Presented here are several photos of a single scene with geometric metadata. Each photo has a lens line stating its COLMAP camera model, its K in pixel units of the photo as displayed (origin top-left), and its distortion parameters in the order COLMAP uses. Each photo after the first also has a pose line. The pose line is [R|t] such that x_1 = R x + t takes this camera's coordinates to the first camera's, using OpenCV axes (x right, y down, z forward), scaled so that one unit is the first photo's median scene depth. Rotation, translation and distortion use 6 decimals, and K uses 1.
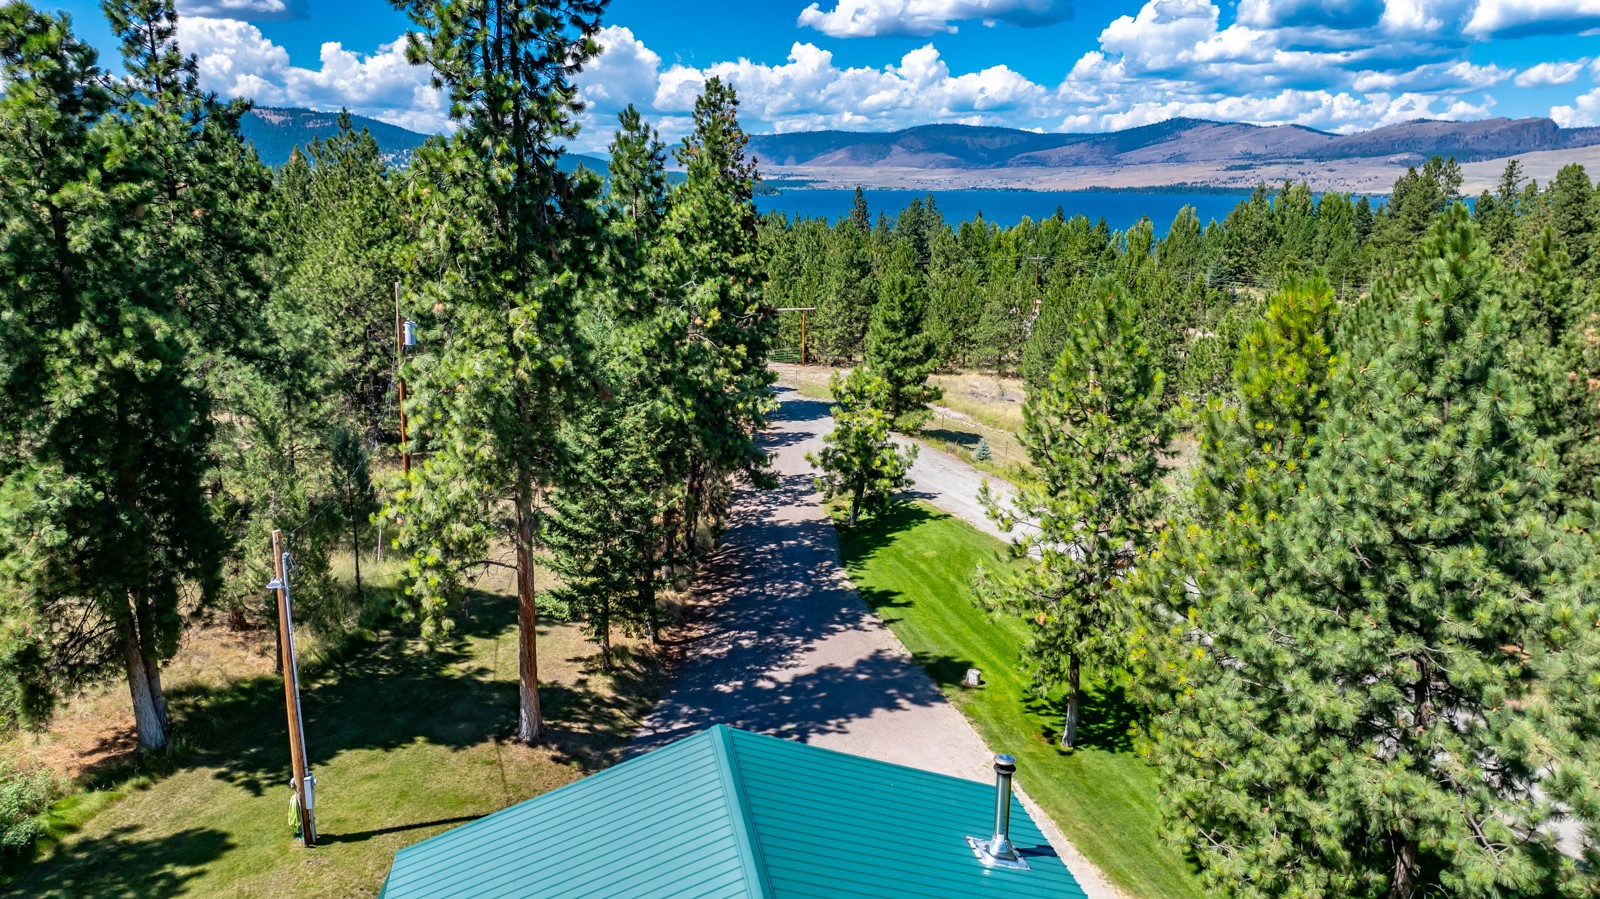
lens RADIAL K [[1134.6, 0, 800.3], [0, 1134.6, 432.6], [0, 0, 1]] dist [-0.034887, 0.035856]
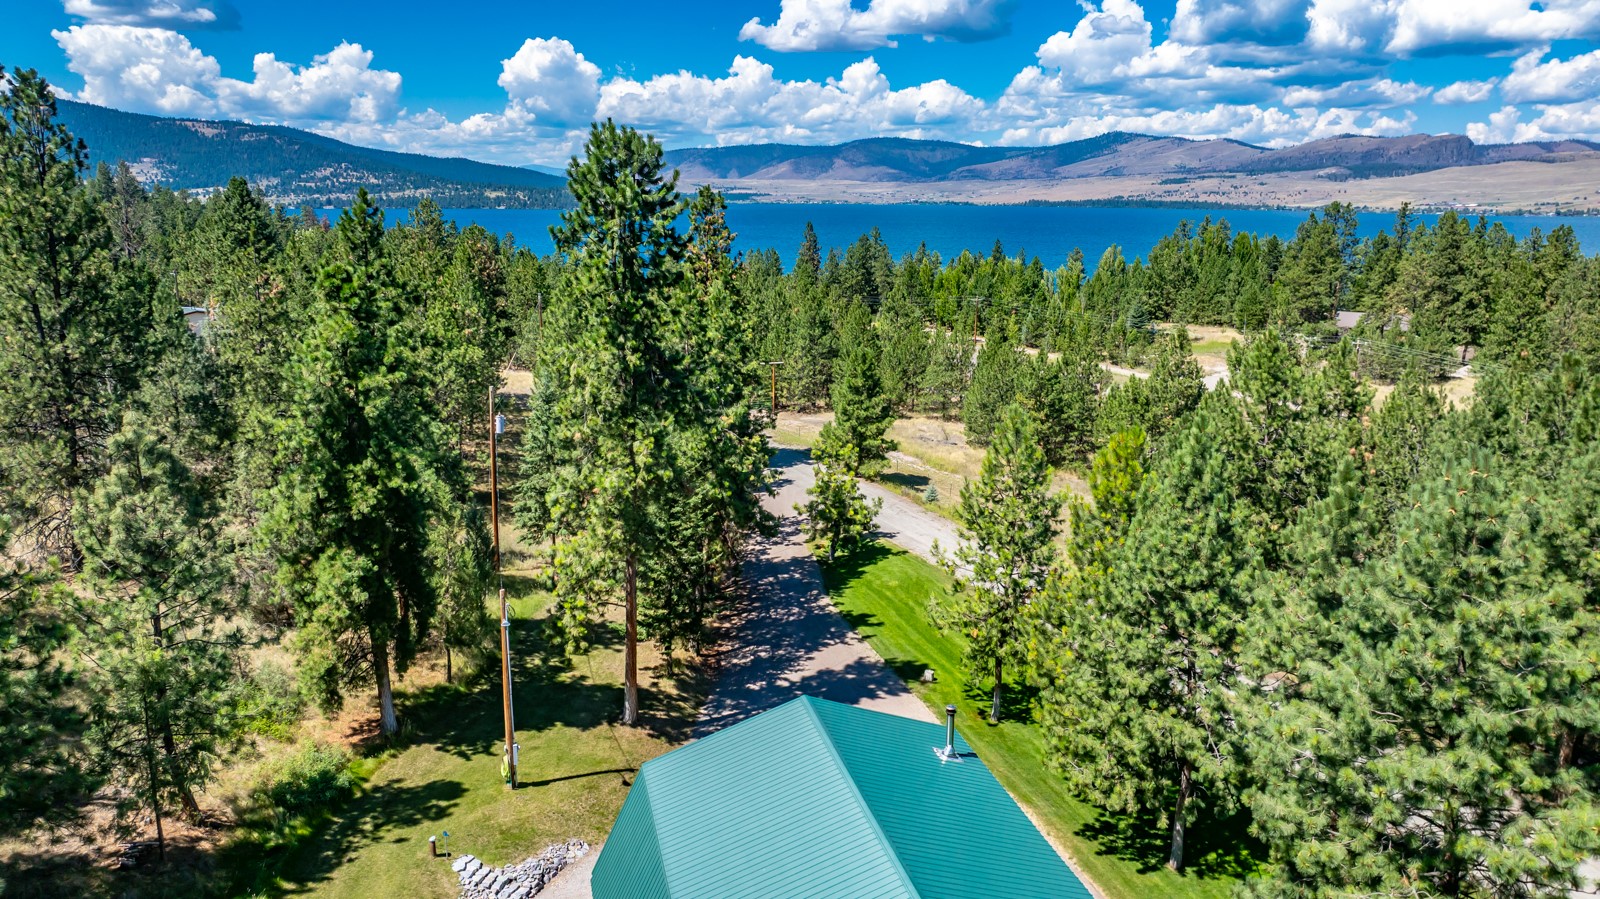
lens RADIAL K [[1131.6, 0, 801.4], [0, 1131.6, 435.6], [0, 0, 1]] dist [-0.006062, -0.035339]
pose [[0.998731, -0.010452, 0.049265, -0.077180], [0.010839, 0.999912, -0.007590, -0.078761], [-0.049181, 0.008114, 0.998757, -0.430200]]
